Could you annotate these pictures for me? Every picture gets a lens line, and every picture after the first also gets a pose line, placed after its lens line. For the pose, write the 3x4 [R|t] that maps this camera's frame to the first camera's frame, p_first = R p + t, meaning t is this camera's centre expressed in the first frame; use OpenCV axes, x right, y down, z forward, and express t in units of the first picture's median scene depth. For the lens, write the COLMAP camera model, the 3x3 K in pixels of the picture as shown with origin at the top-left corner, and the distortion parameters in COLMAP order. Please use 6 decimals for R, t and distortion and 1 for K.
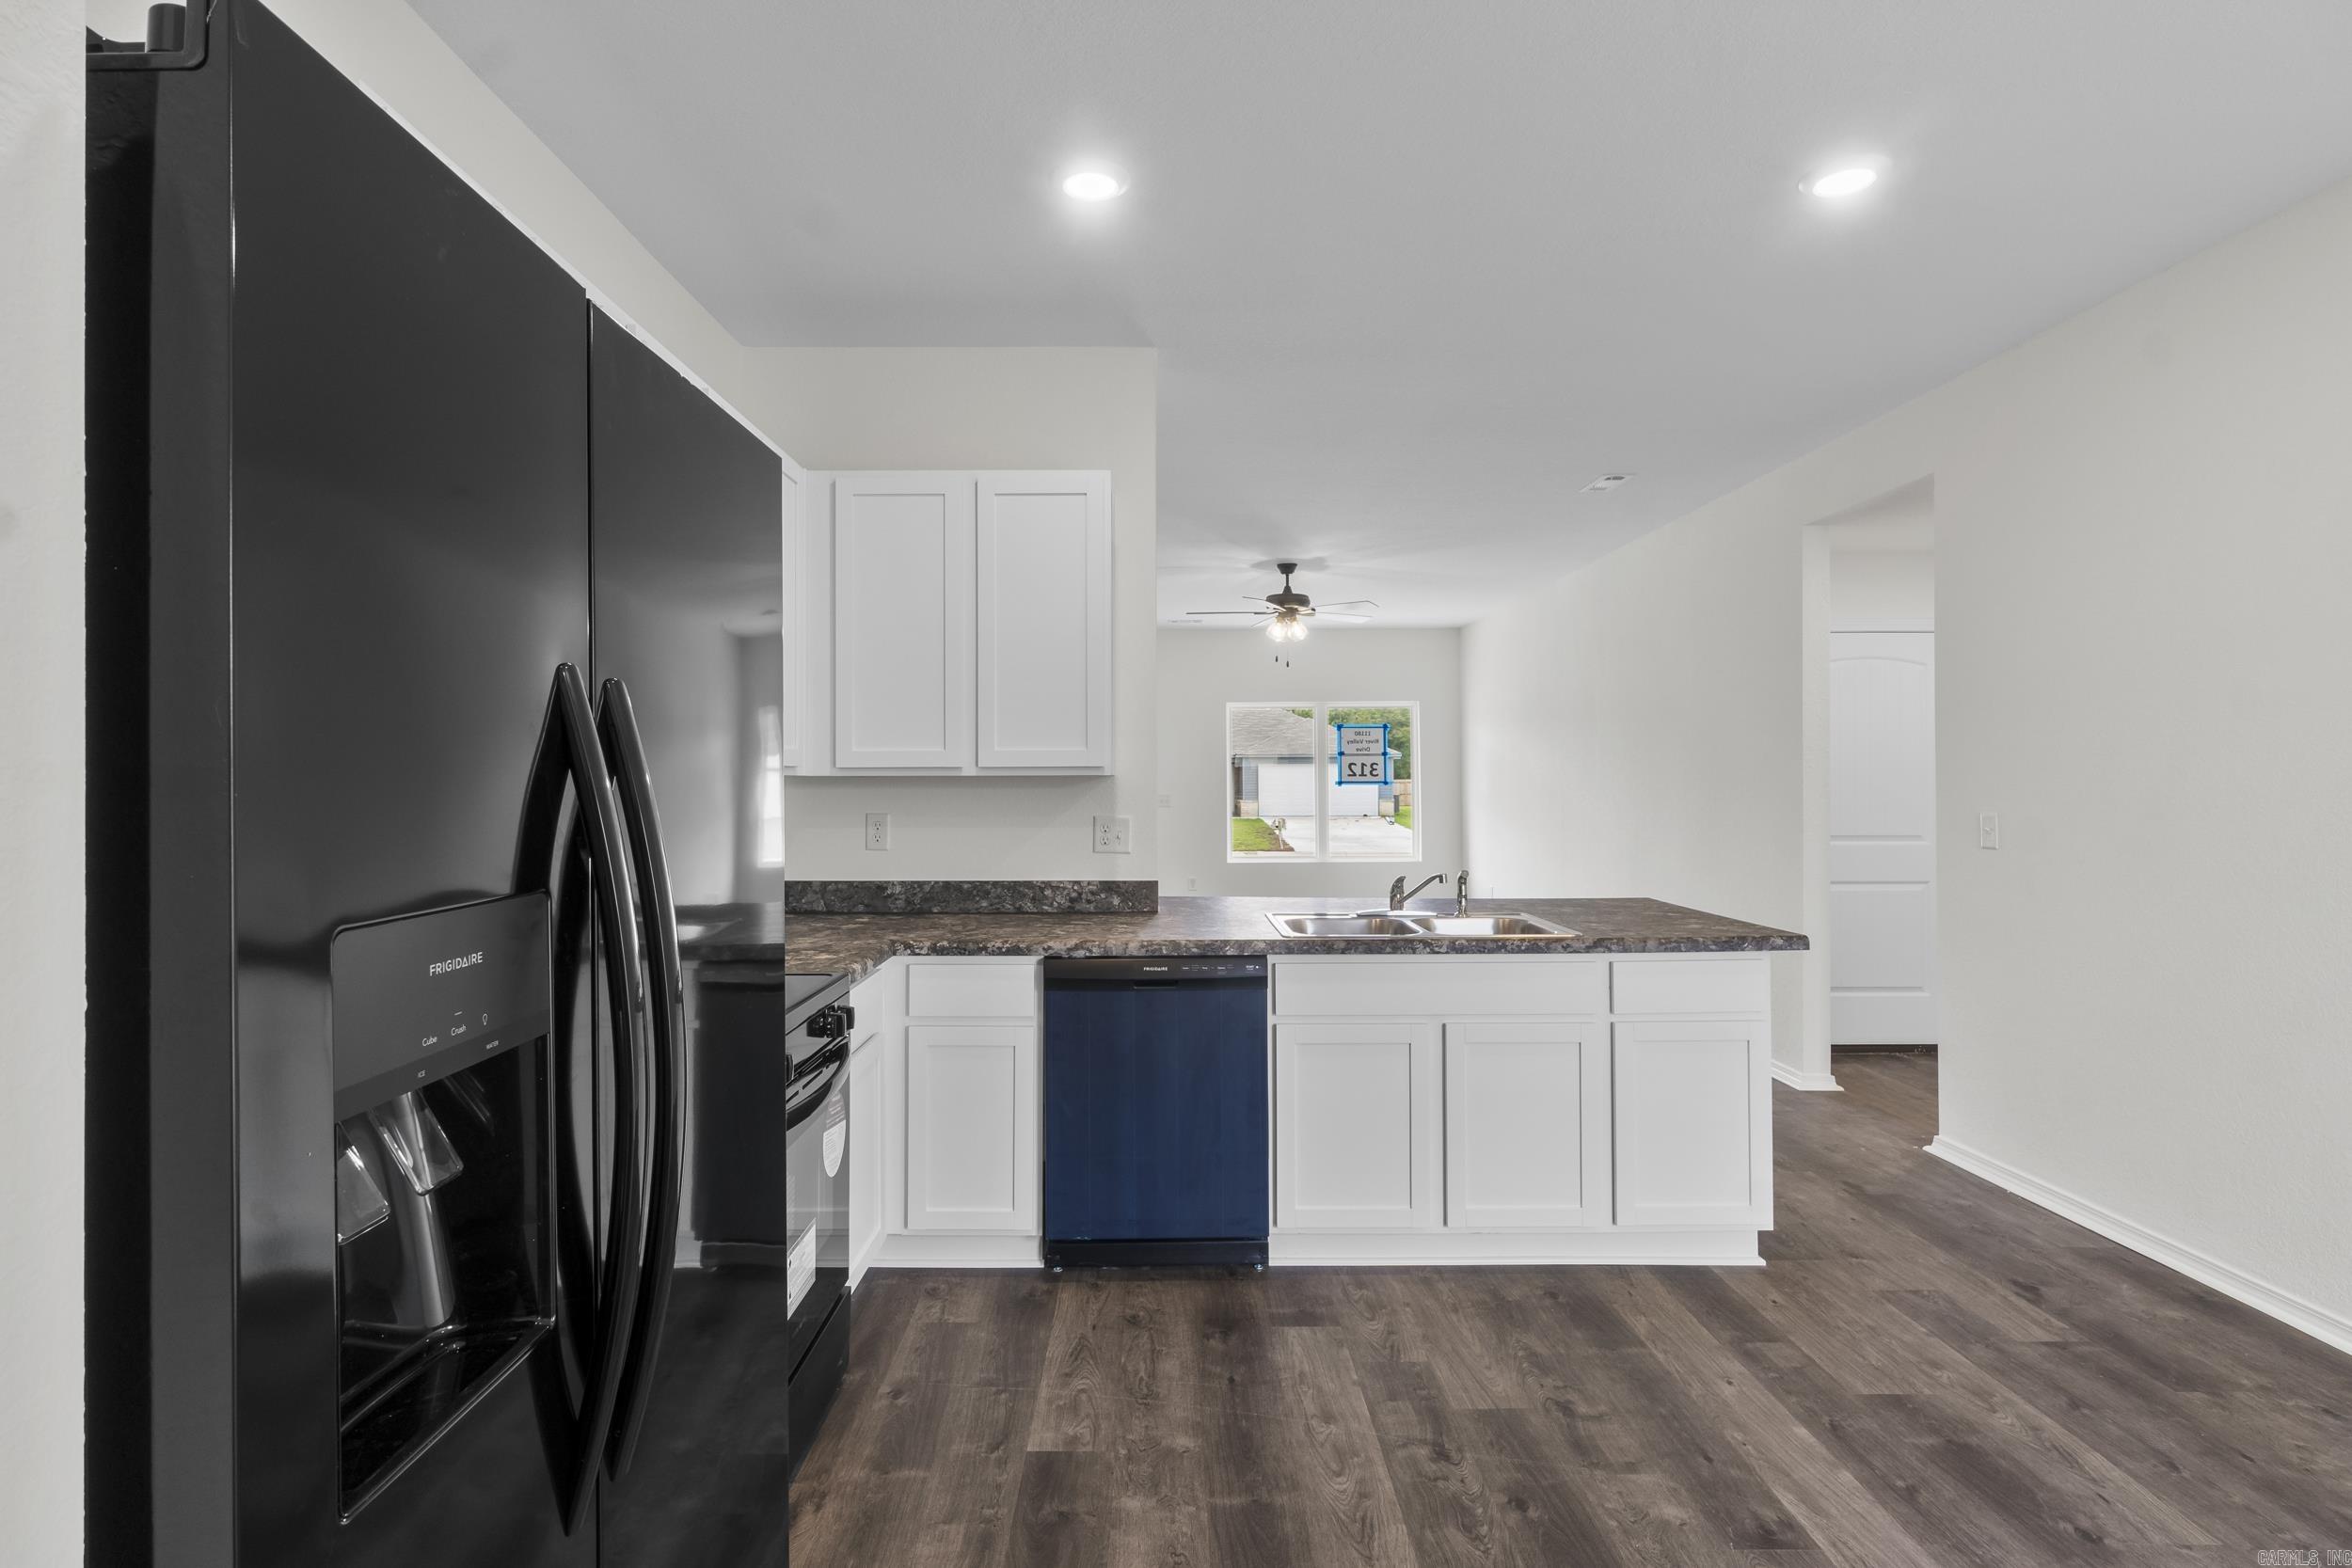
lens RADIAL K [[1174.6, 0, 1164.7], [0, 1174.6, 776.1], [0, 0, 1]] dist [-0.000700, 0.000059]
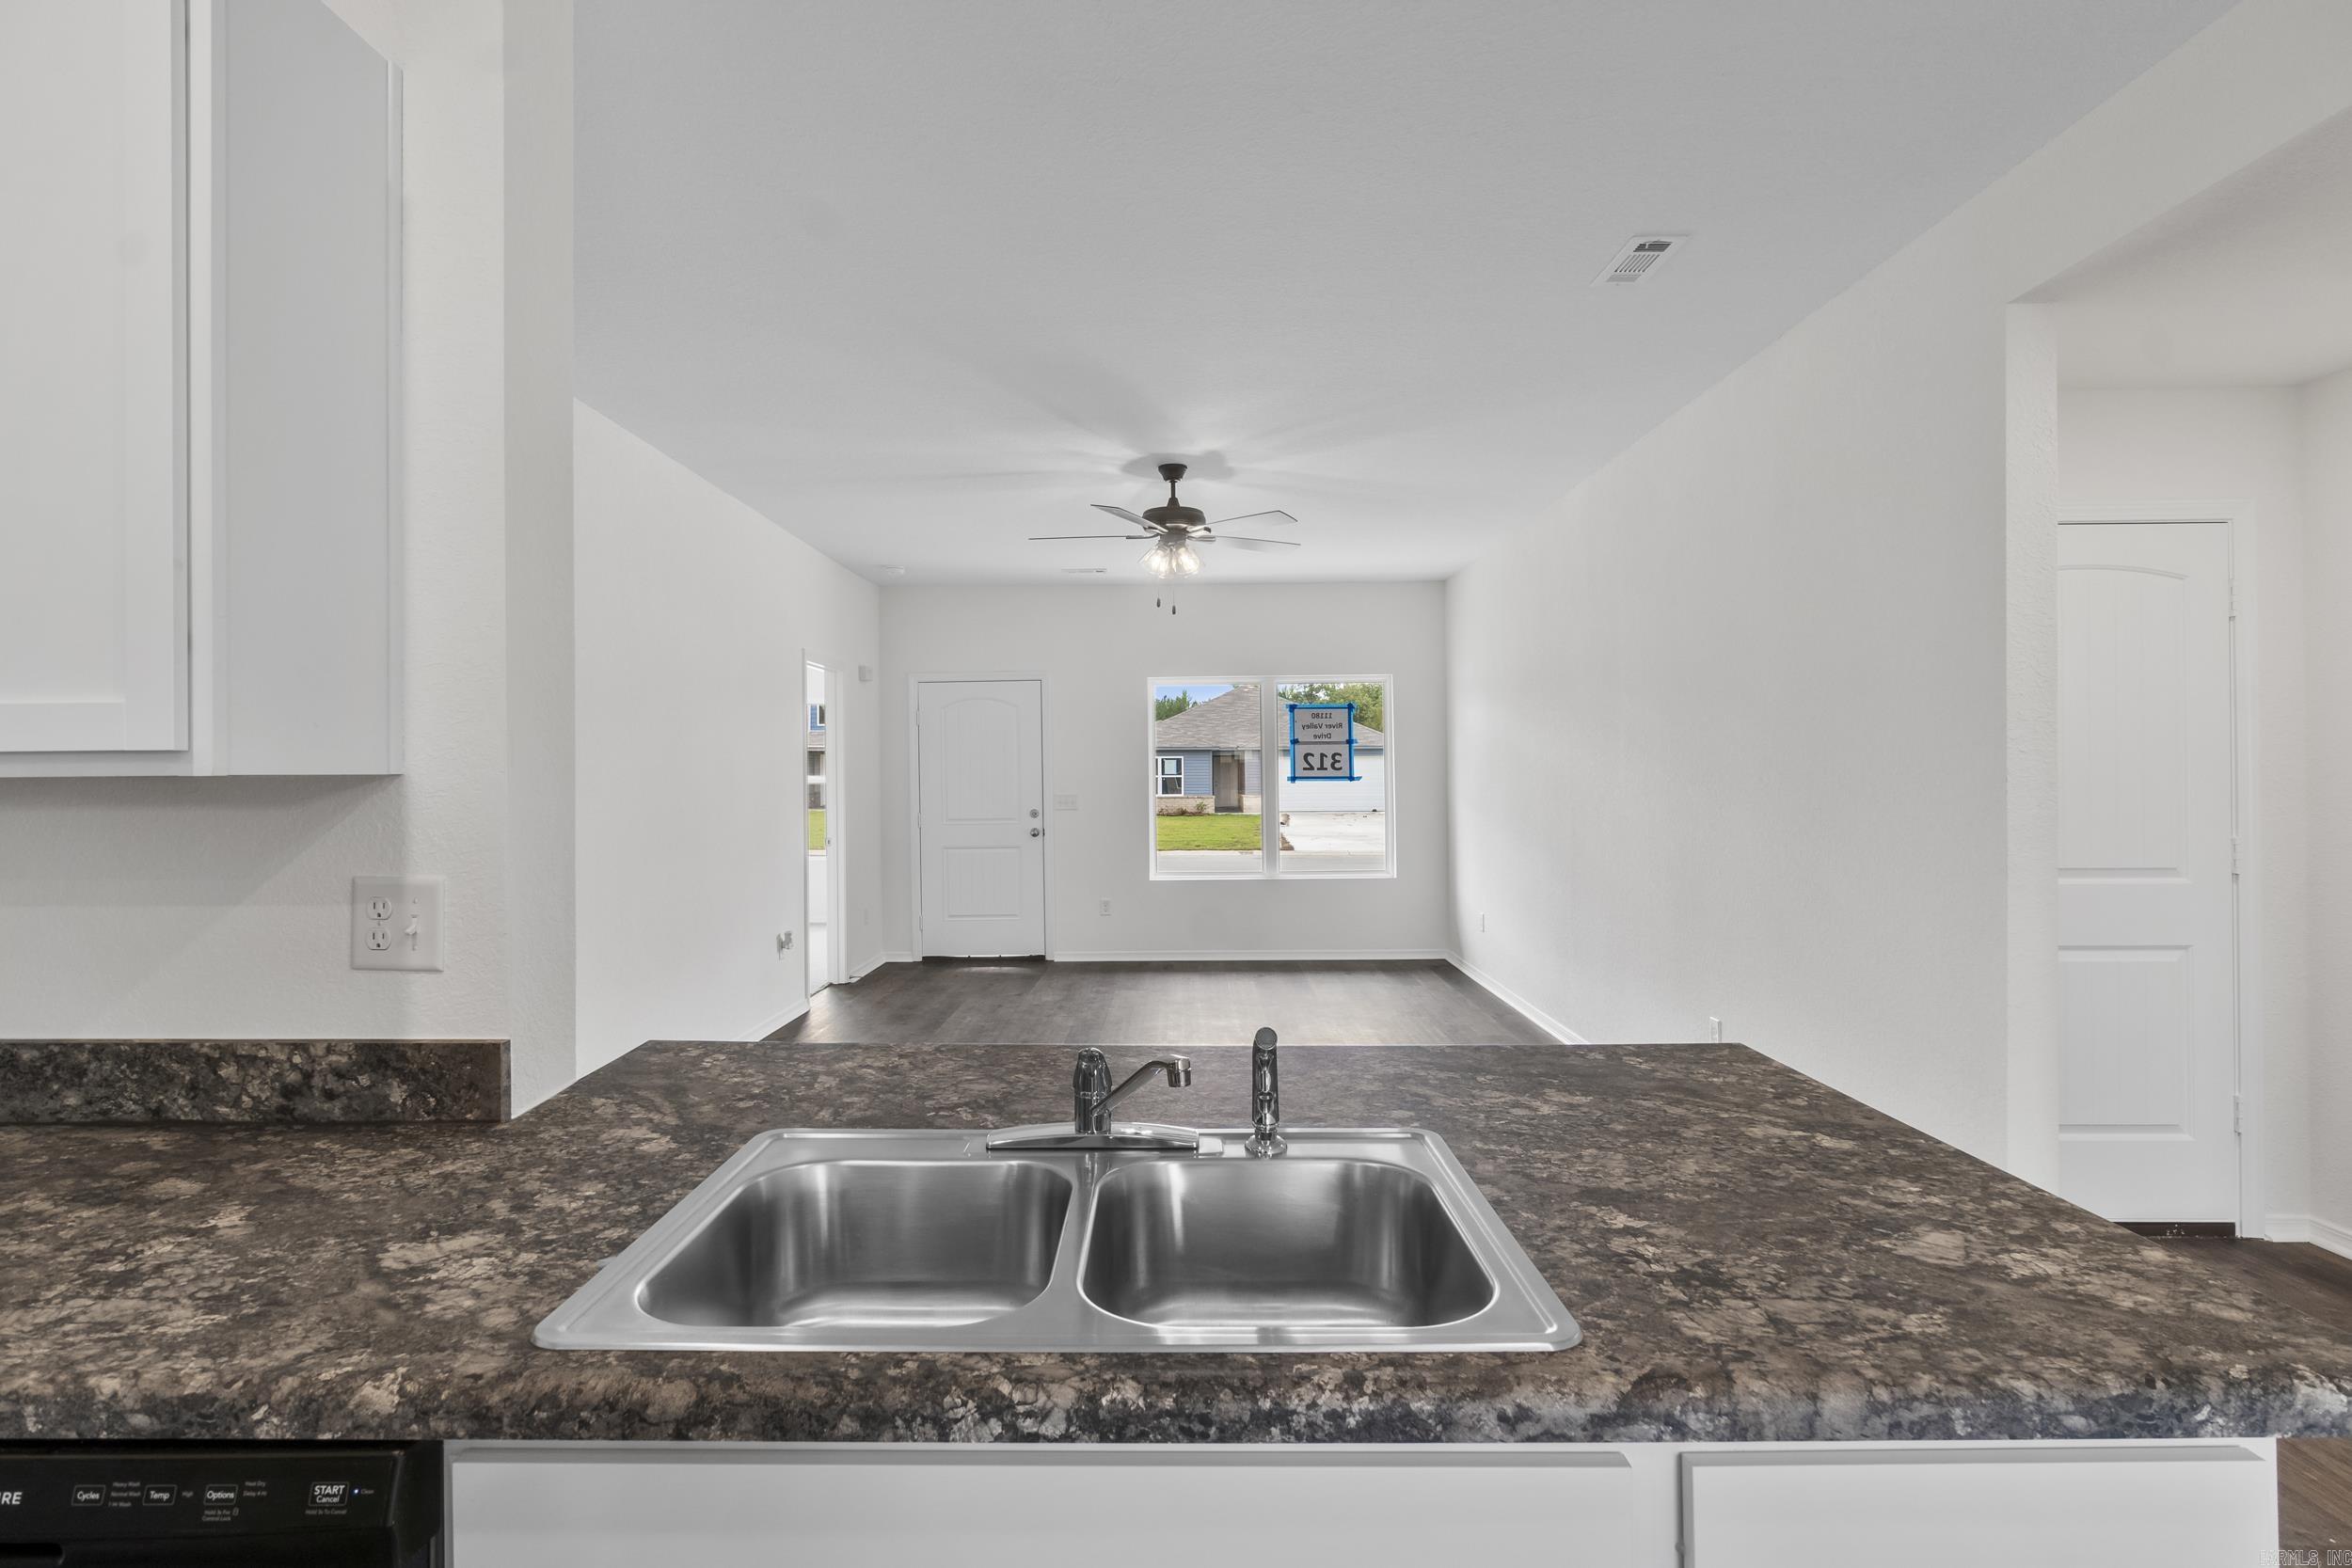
lens RADIAL K [[1166.5, 0, 1158.4], [0, 1166.5, 792.4], [0, 0, 1]] dist [-0.006062, -0.001182]
pose [[0.999702, -0.004340, -0.024024, 0.235705], [0.004799, 0.999807, 0.019077, -0.001134], [0.023937, -0.019186, 0.999529, 0.648617]]
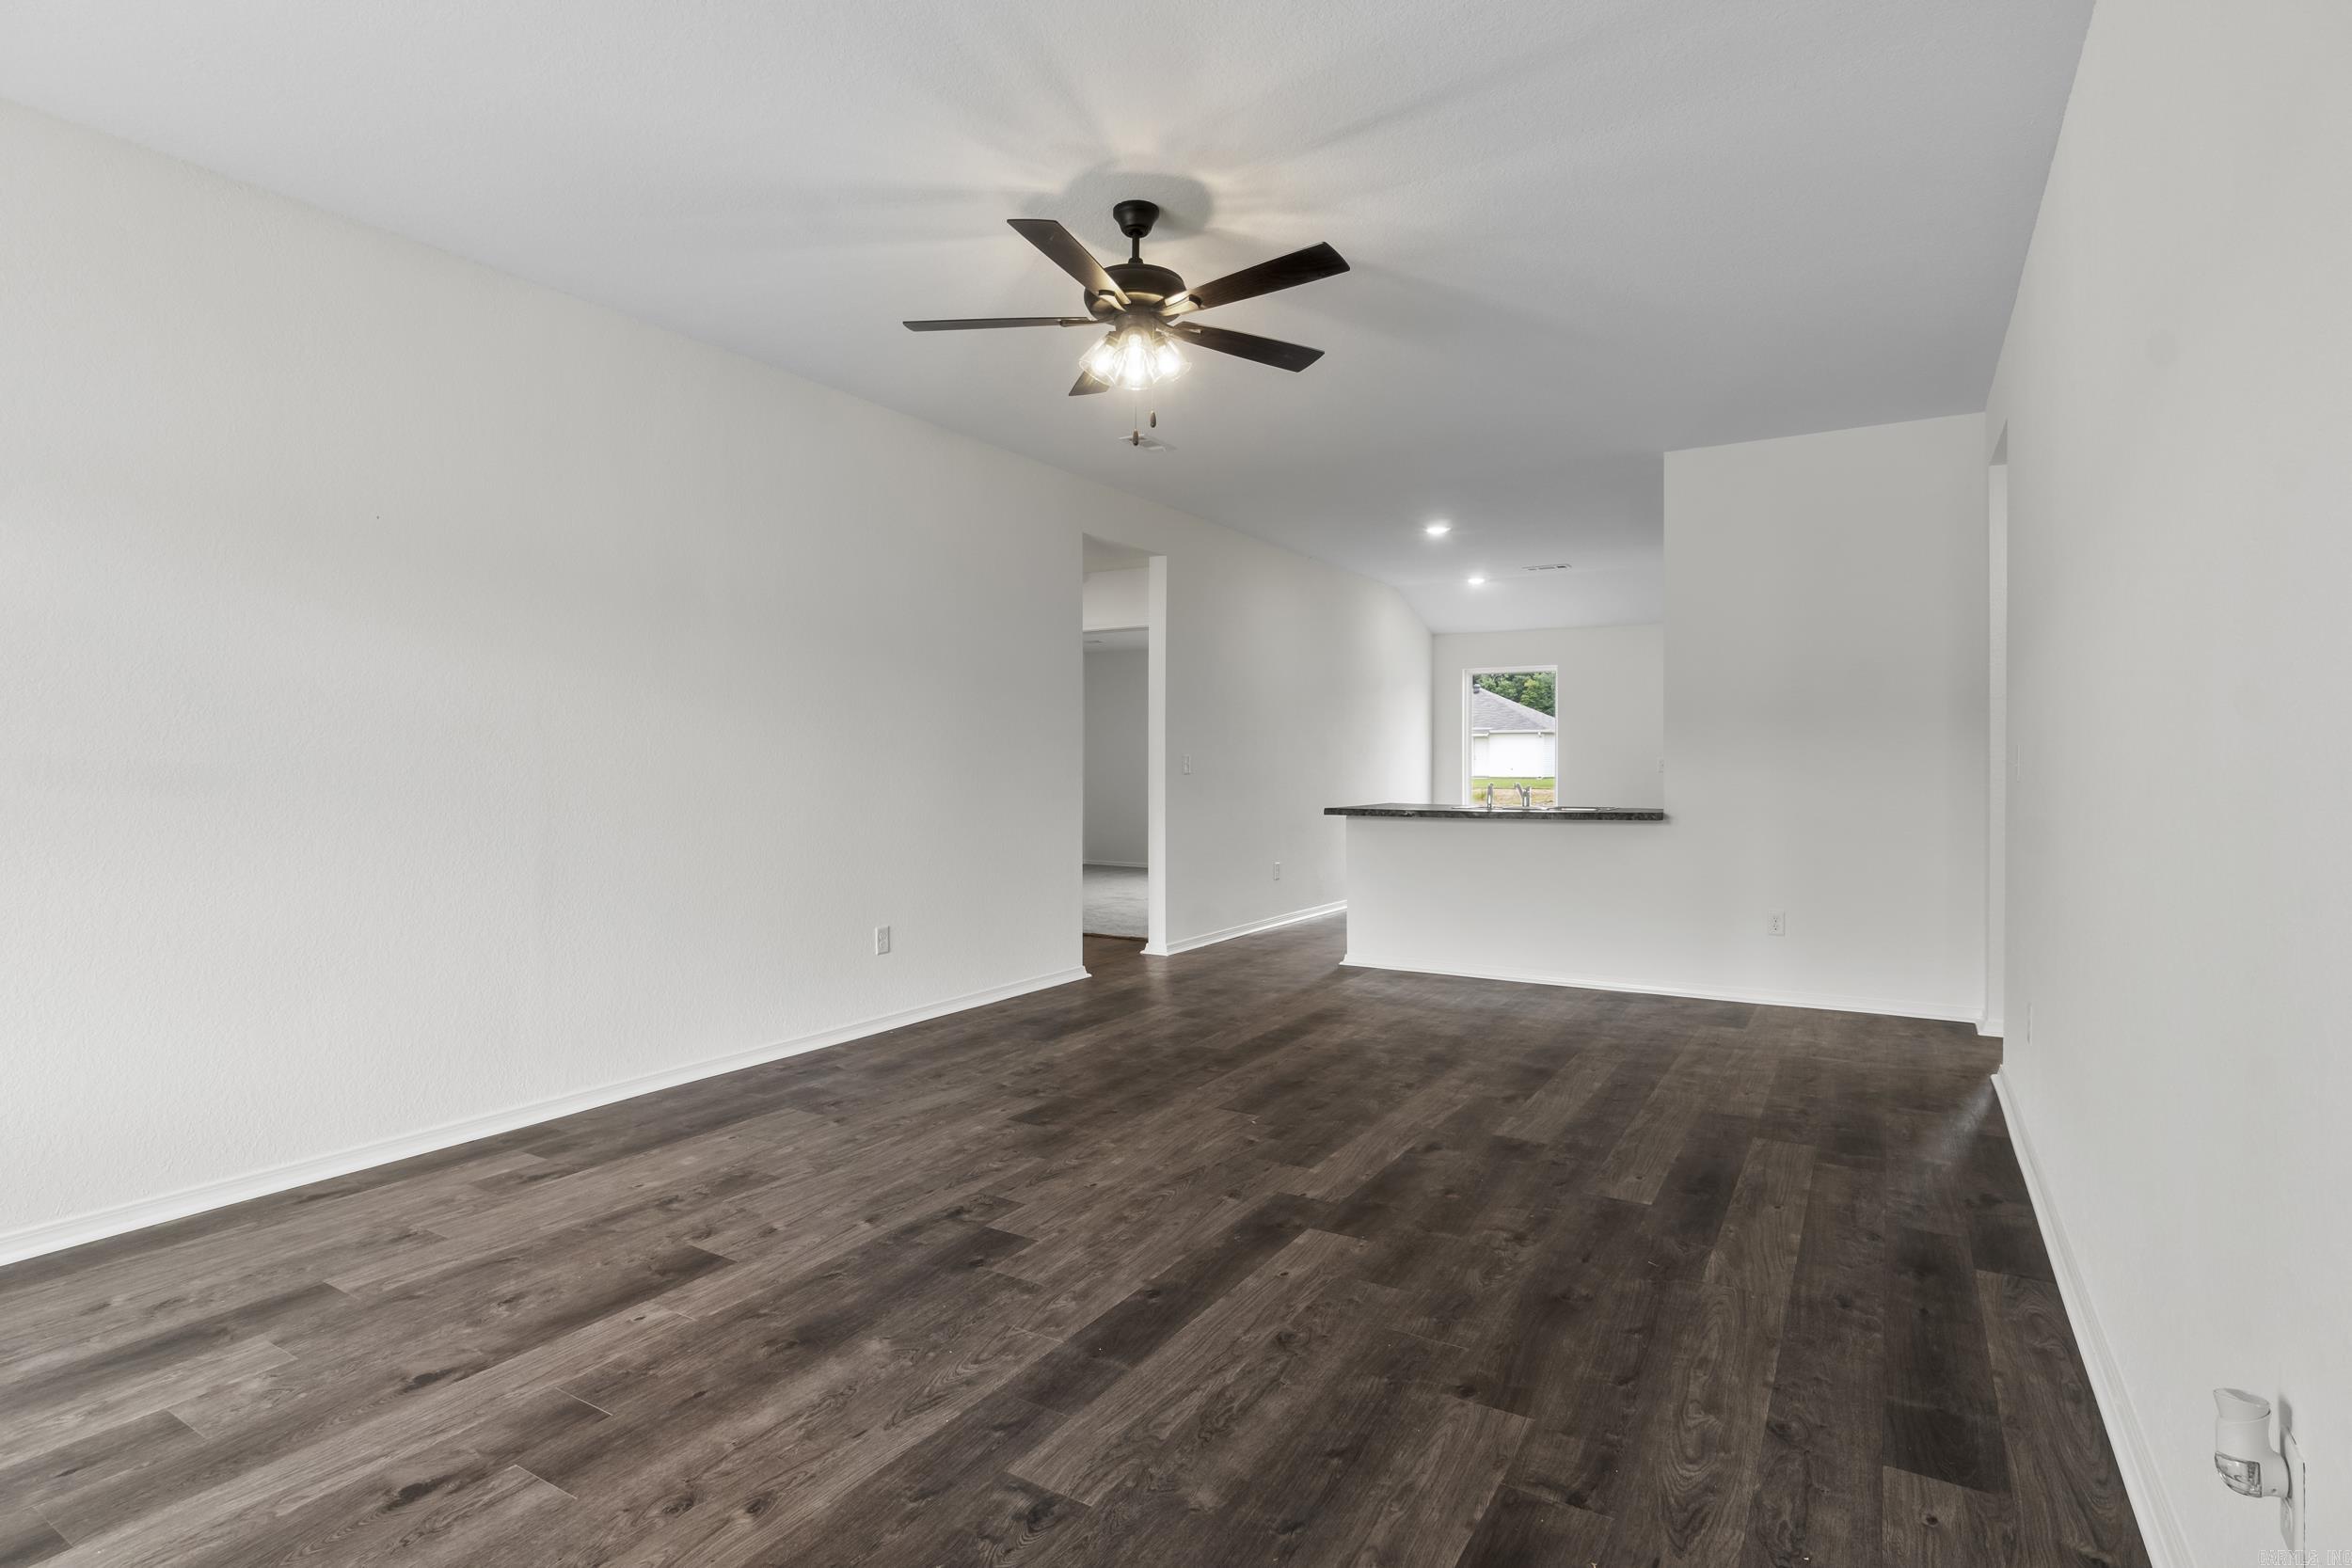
lens RADIAL K [[1186.0, 0, 1171.8], [0, 1186.0, 777.1], [0, 0, 1]] dist [-0.003536, 0.000320]
pose [[-0.852233, -0.002535, 0.523157, -0.291474], [0.000958, 0.999979, 0.006405, 0.059384], [-0.523162, 0.005960, -0.852212, 2.893557]]
